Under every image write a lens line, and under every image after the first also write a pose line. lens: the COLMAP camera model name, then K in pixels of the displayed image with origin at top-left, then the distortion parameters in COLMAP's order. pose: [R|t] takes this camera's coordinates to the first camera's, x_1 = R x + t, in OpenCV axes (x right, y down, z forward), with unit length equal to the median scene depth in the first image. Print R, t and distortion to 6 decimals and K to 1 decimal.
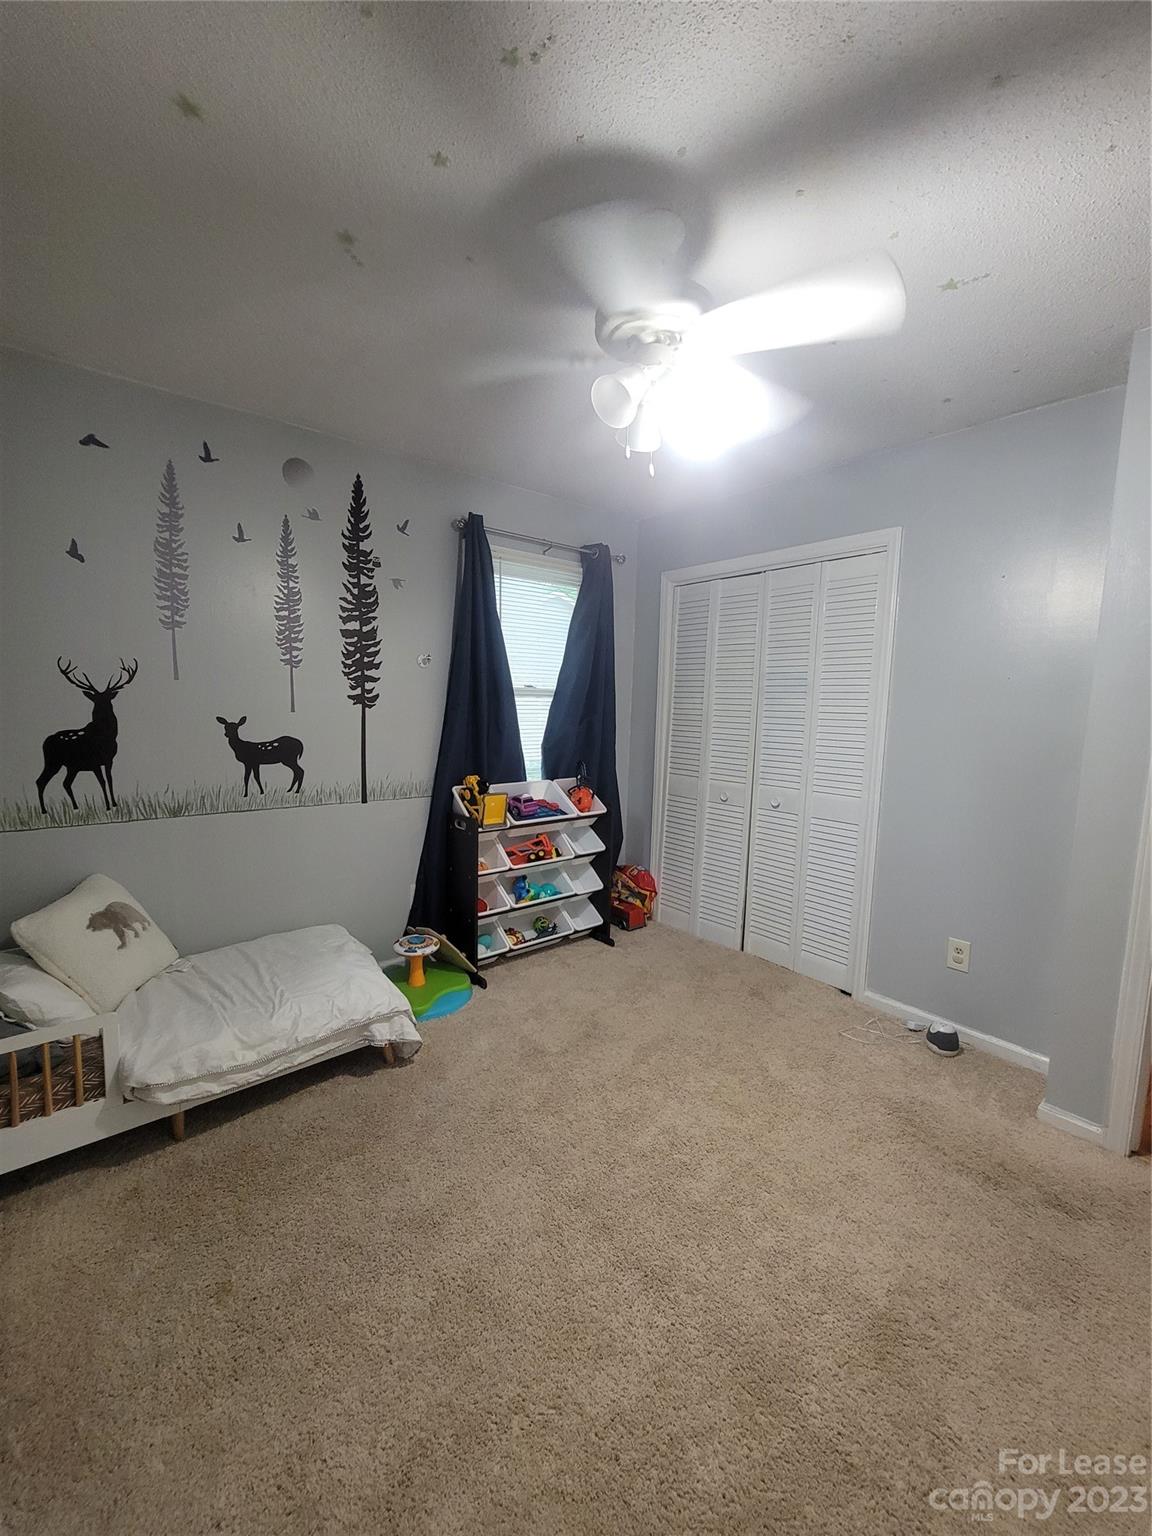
lens RADIAL K [[623.7, 0, 577.5], [0, 623.7, 763.5], [0, 0, 1]] dist [0.001852, -0.000404]
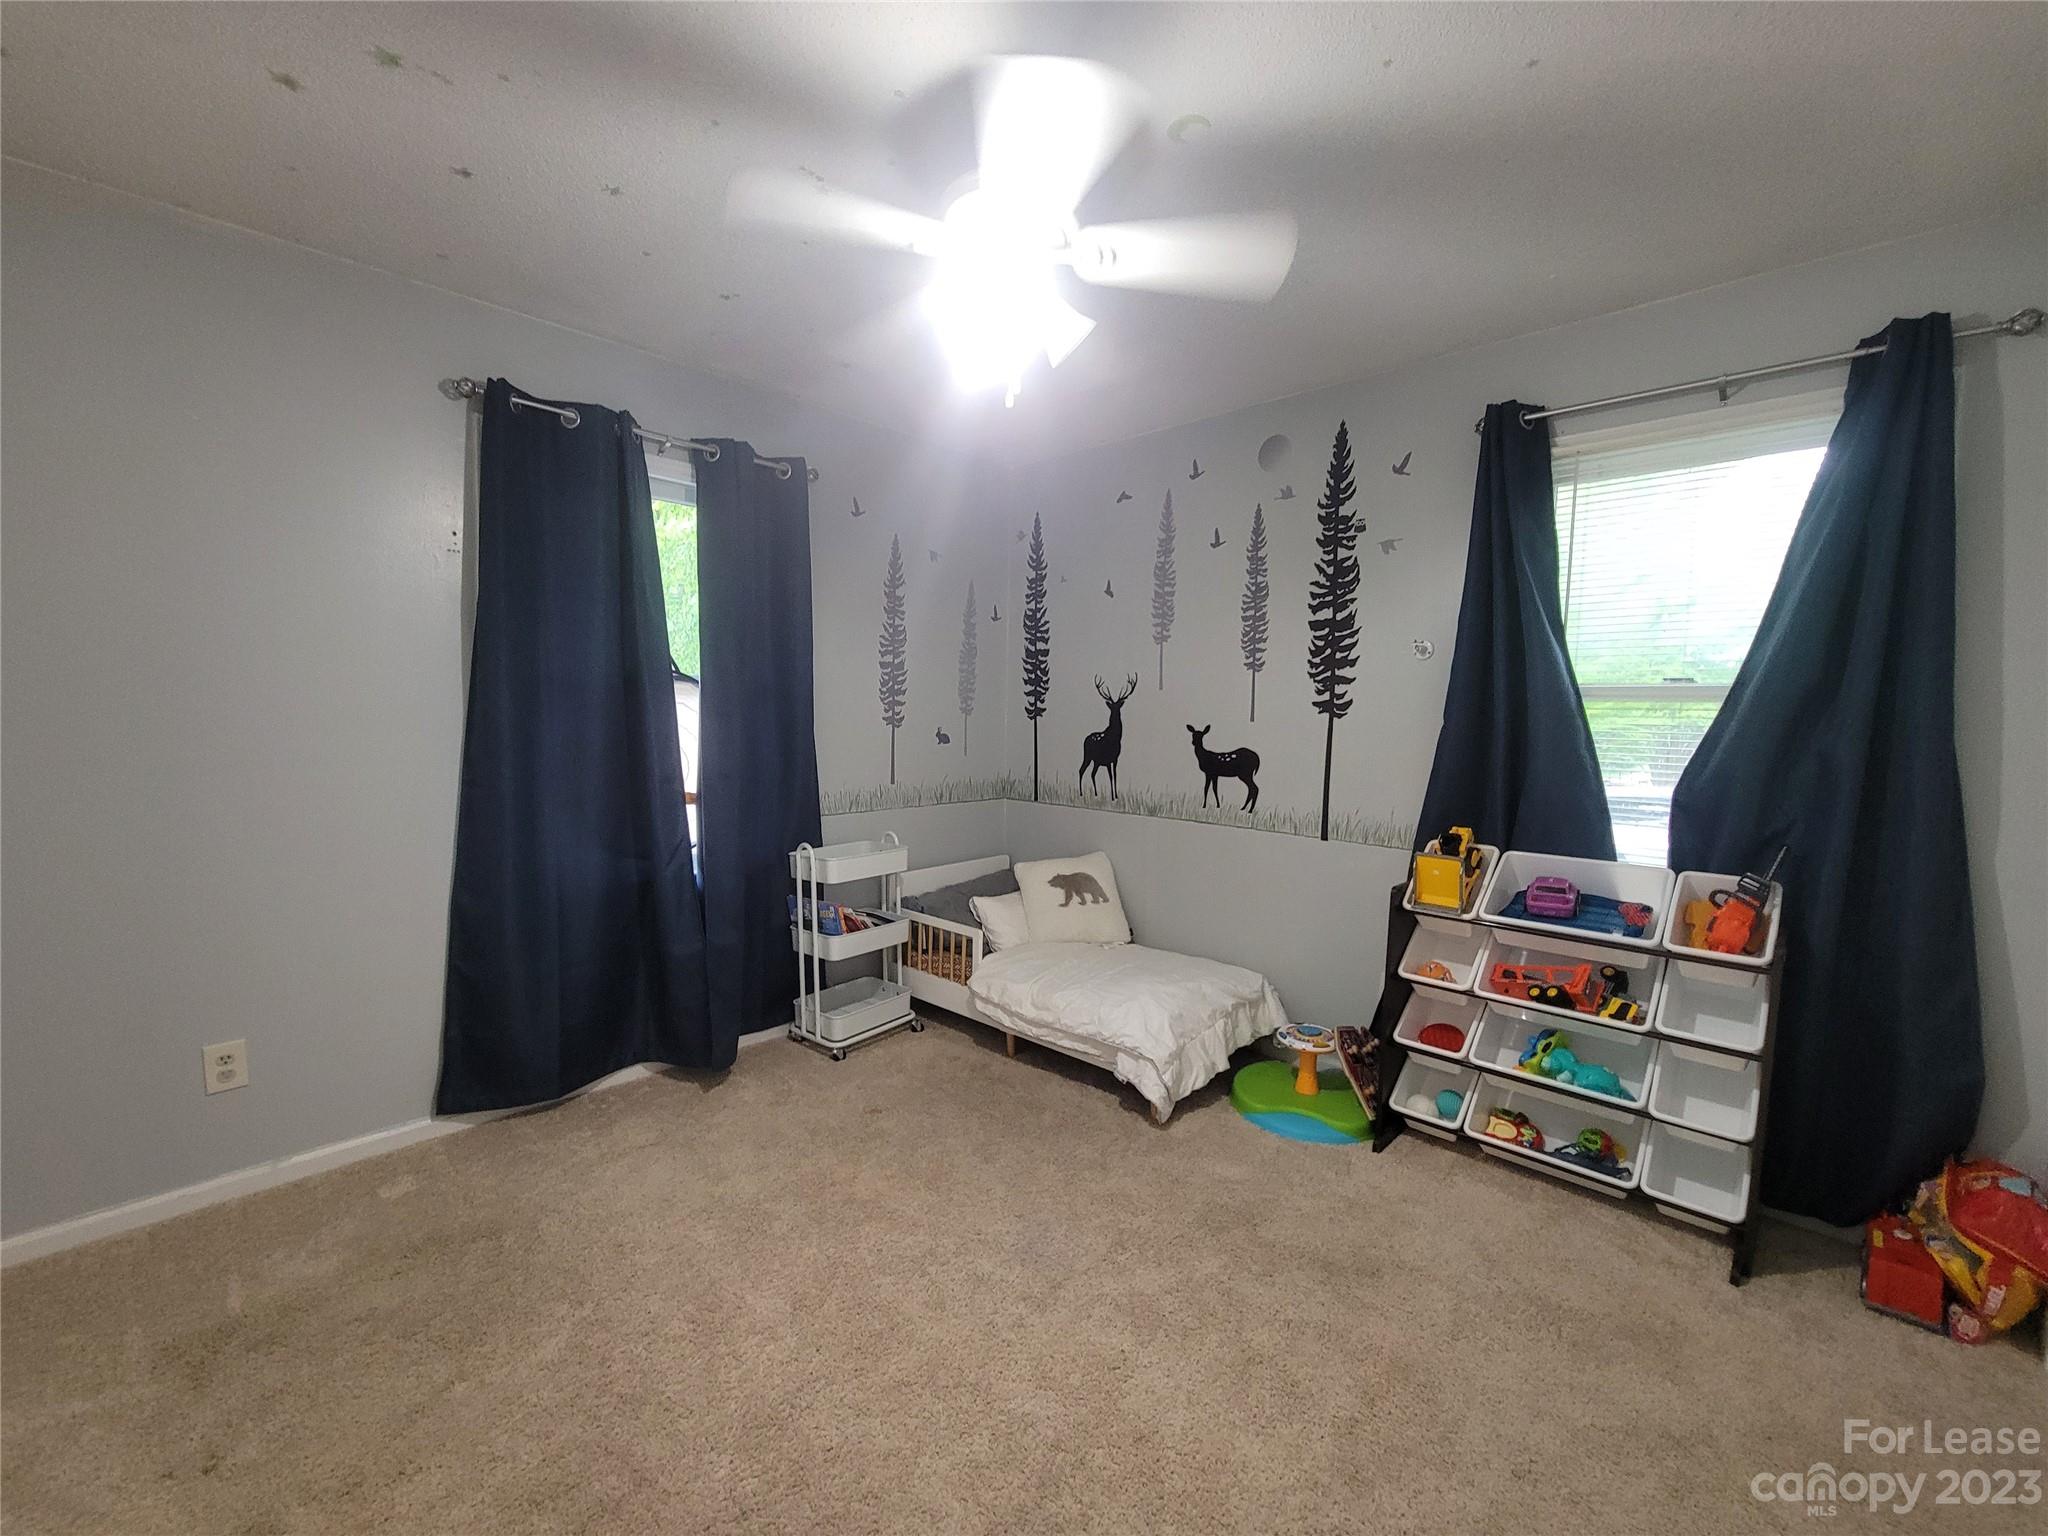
lens RADIAL K [[831.5, 0, 1026.7], [0, 831.5, 778.6], [0, 0, 1]] dist [0.001852, -0.000404]
pose [[0.127468, 0.063043, -0.989837, 0.666648], [-0.118620, 0.991784, 0.047891, -0.019490], [0.984724, 0.111310, 0.133899, 0.517728]]
